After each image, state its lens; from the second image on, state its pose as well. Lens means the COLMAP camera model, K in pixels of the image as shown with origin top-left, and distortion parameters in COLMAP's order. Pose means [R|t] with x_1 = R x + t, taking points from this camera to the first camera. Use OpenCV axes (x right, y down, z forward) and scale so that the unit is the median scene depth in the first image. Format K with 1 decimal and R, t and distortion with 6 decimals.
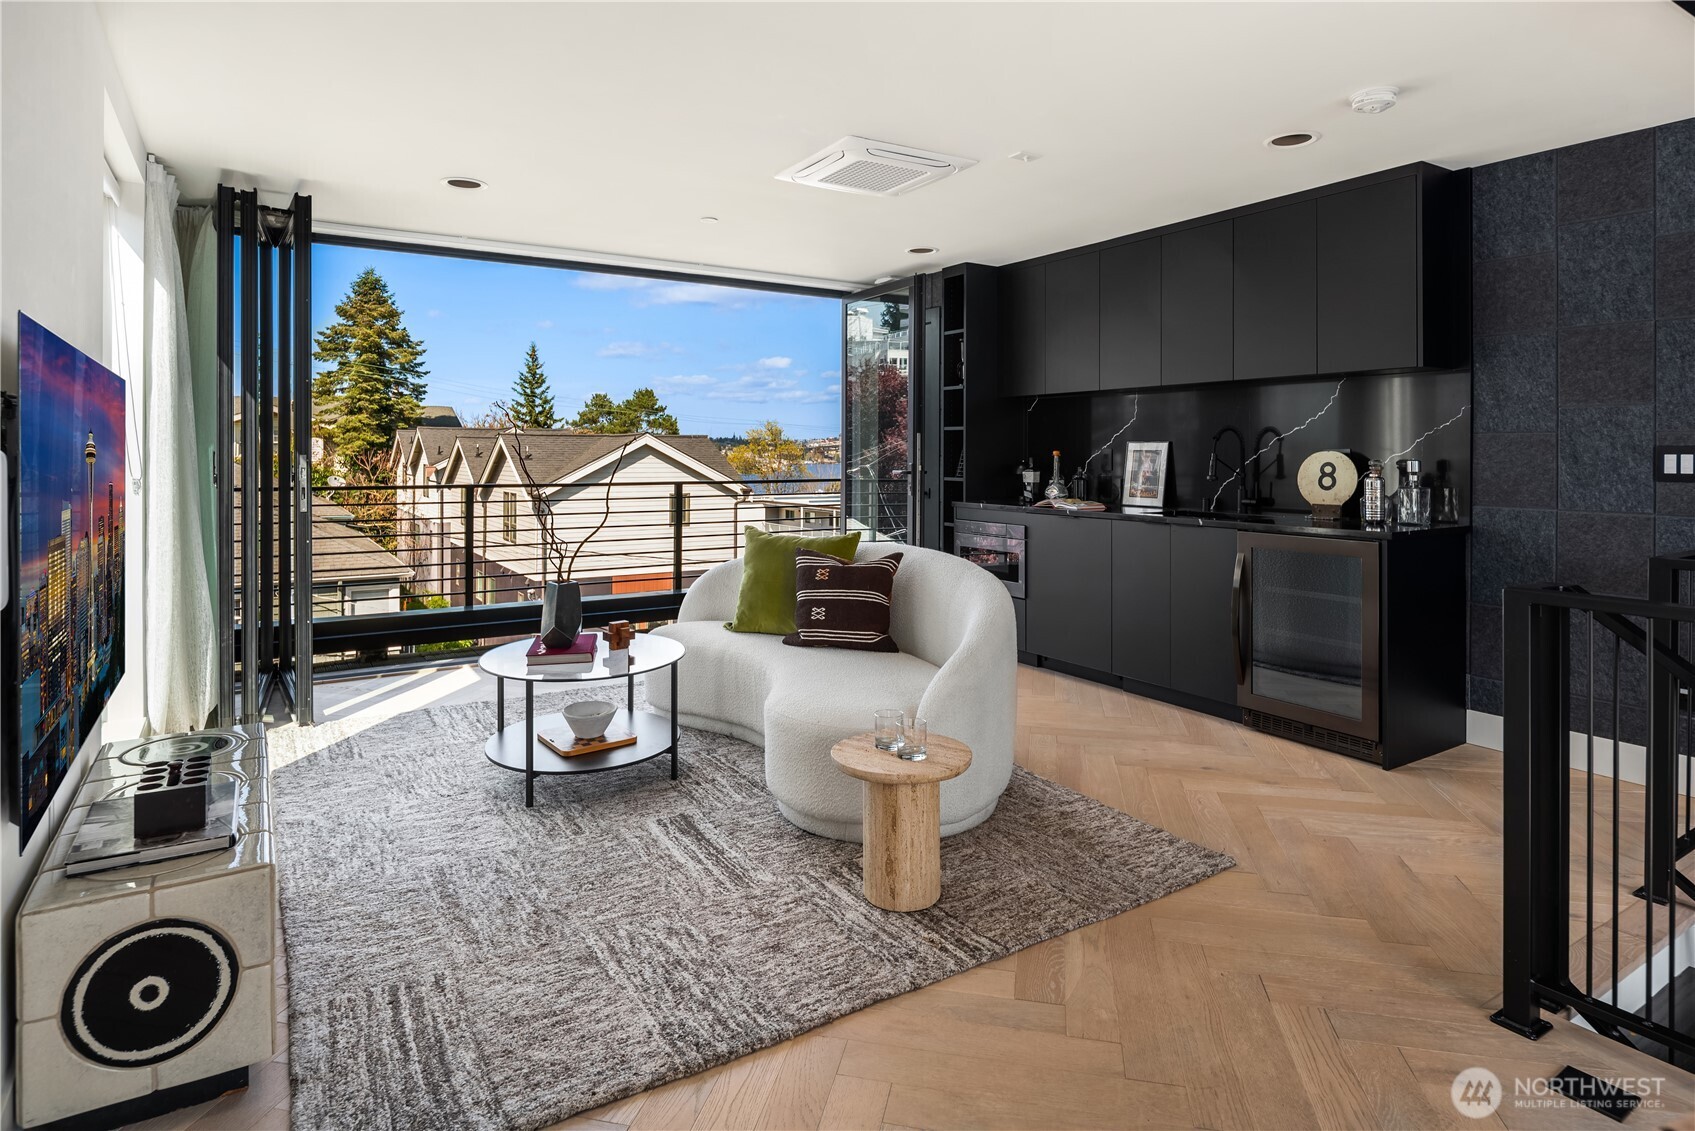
lens RADIAL K [[939.9, 0, 853.8], [0, 939.9, 457.5], [0, 0, 1]] dist [0.006190, -0.004247]
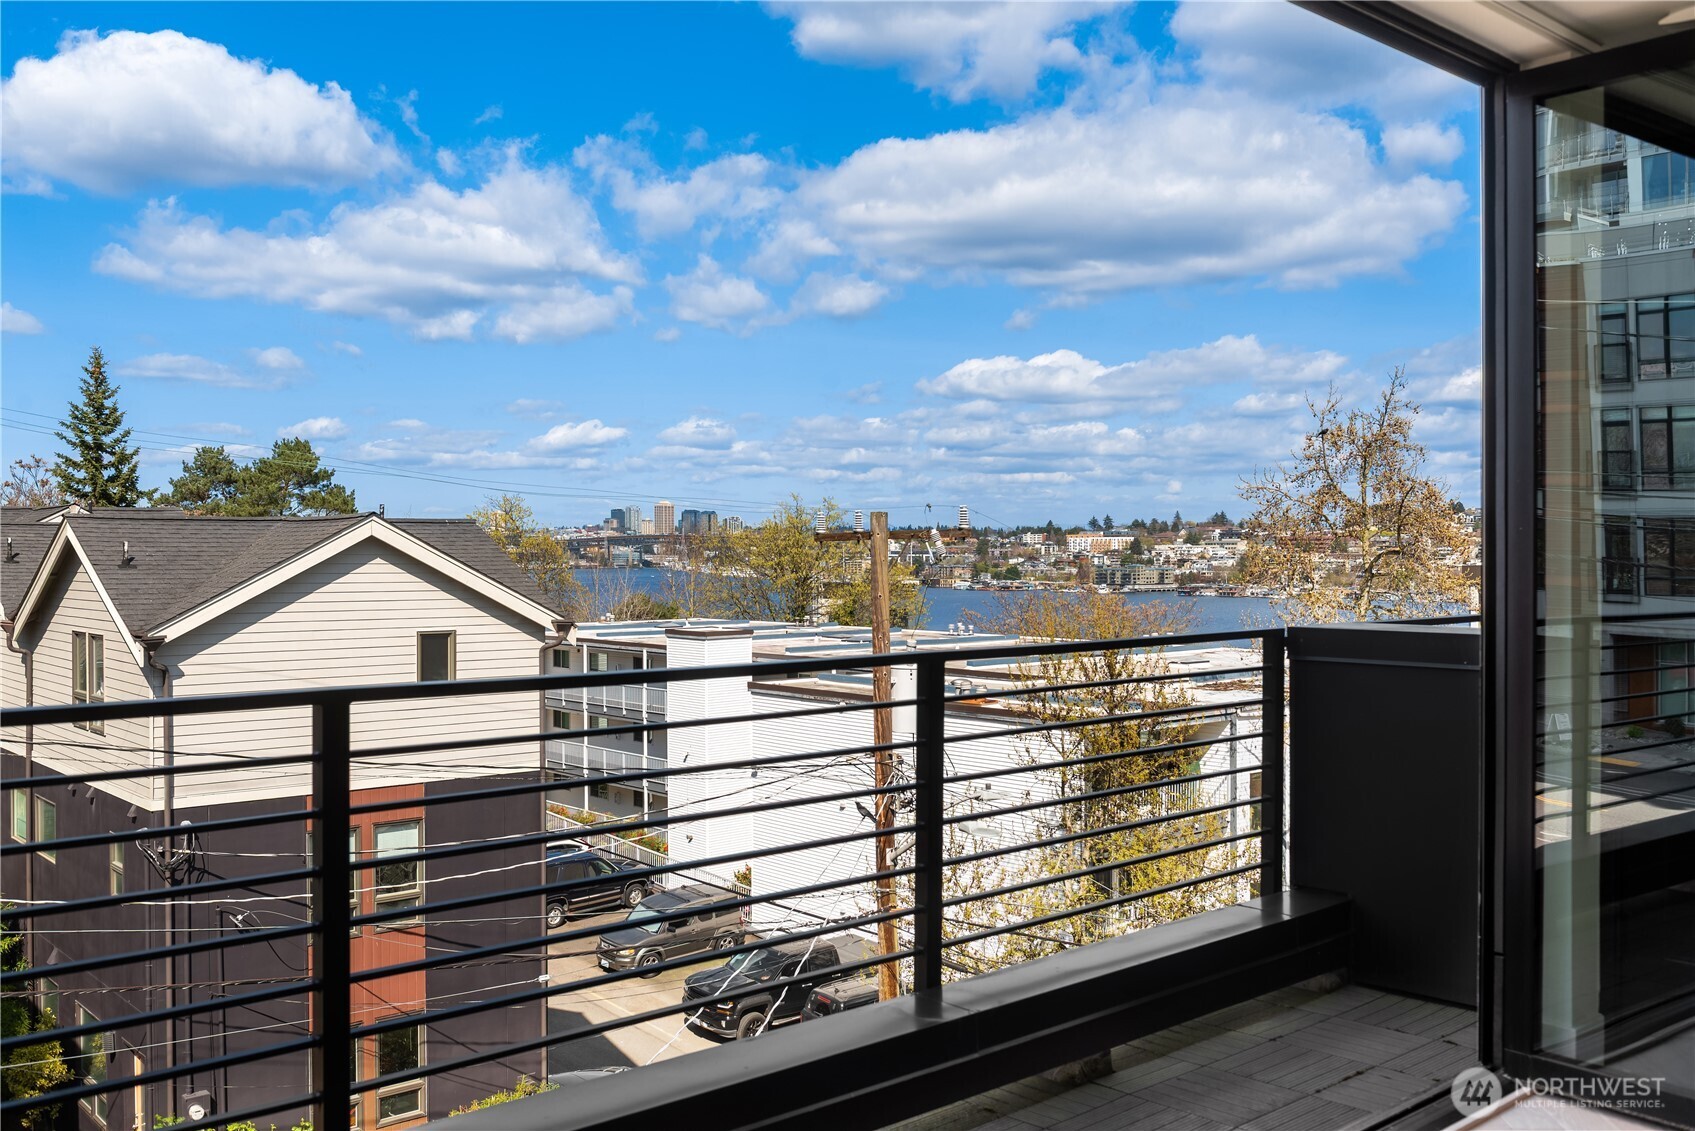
lens RADIAL K [[1483.8, 0, 841.9], [0, 1483.8, 564.4], [0, 0, 1]] dist [-0.014808, -0.004528]
pose [[0.987399, -0.004229, 0.158196, -0.412836], [0.003458, 0.999981, 0.005148, -0.010172], [-0.158215, -0.004536, 0.987394, 0.710207]]
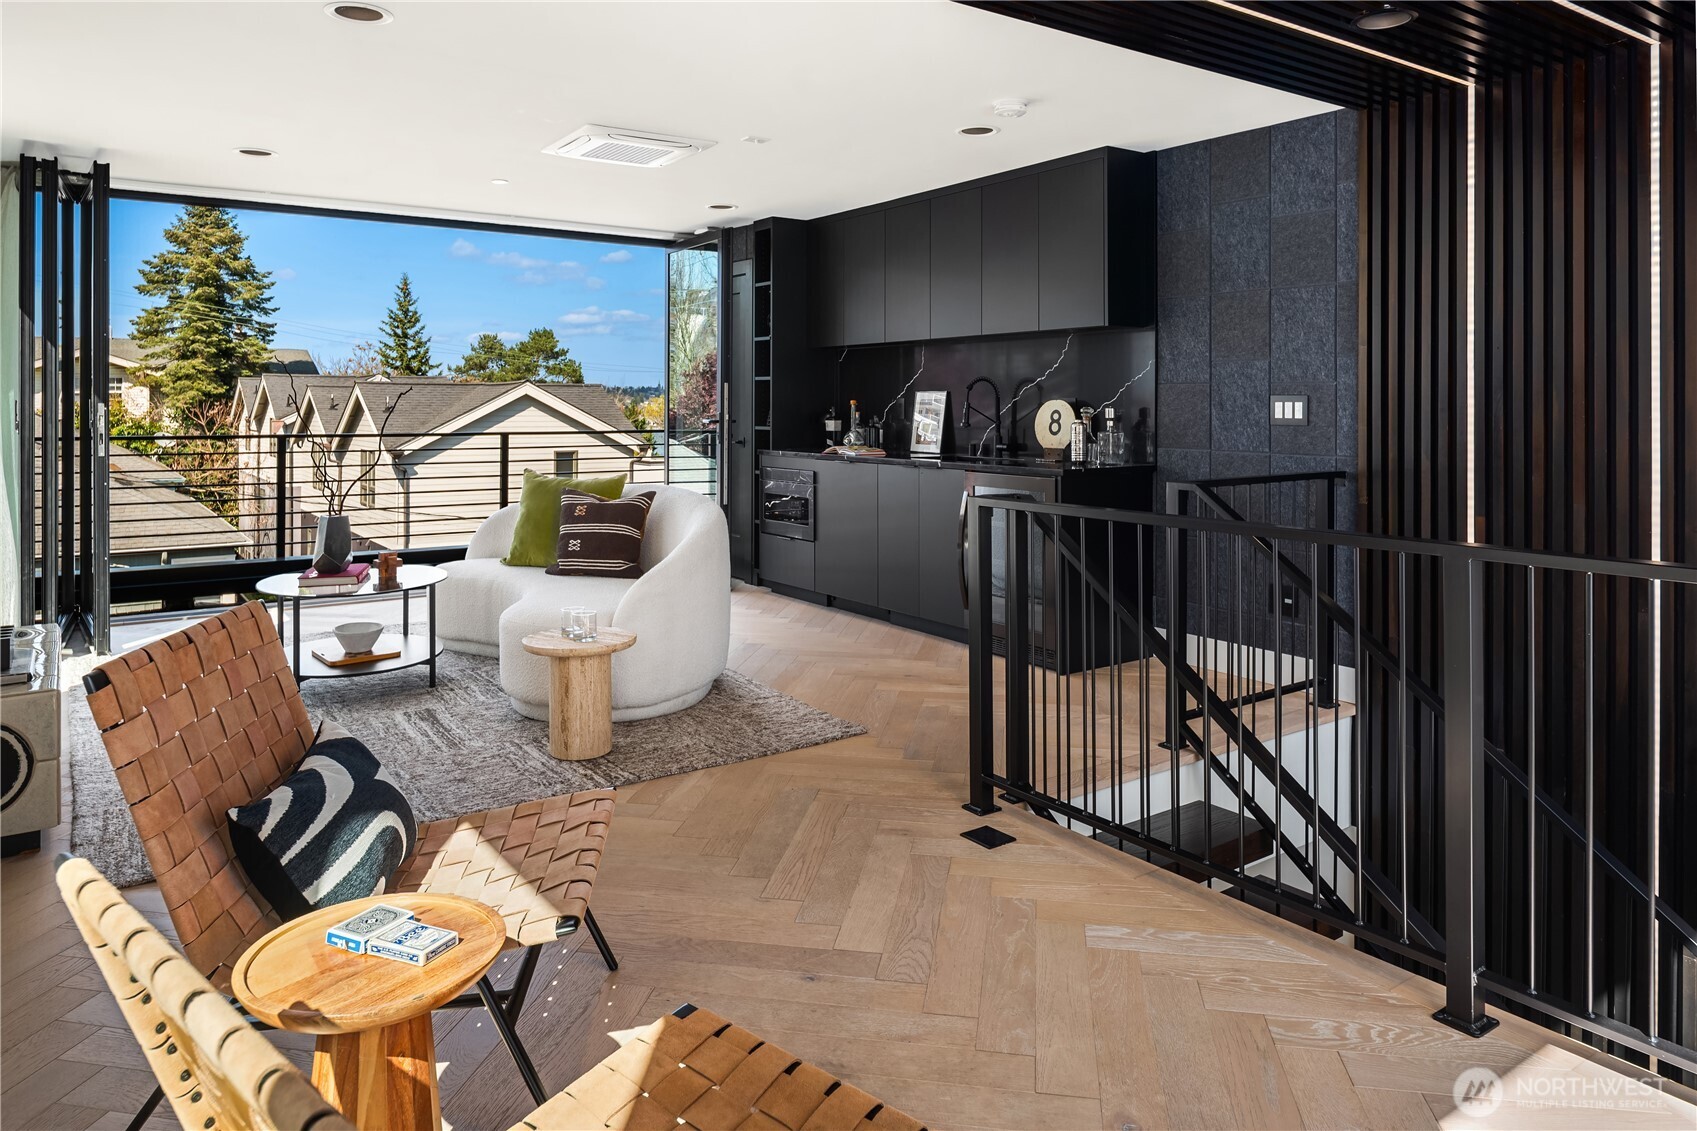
lens RADIAL K [[1129.8, 0, 854.3], [0, 1129.8, 405.4], [0, 0, 1]] dist [0.012575, -0.002880]
pose [[0.999200, -0.001012, 0.039978, 0.176581], [0.001182, 0.999990, -0.004234, 0.004181], [-0.039974, 0.004278, 0.999192, -0.262182]]
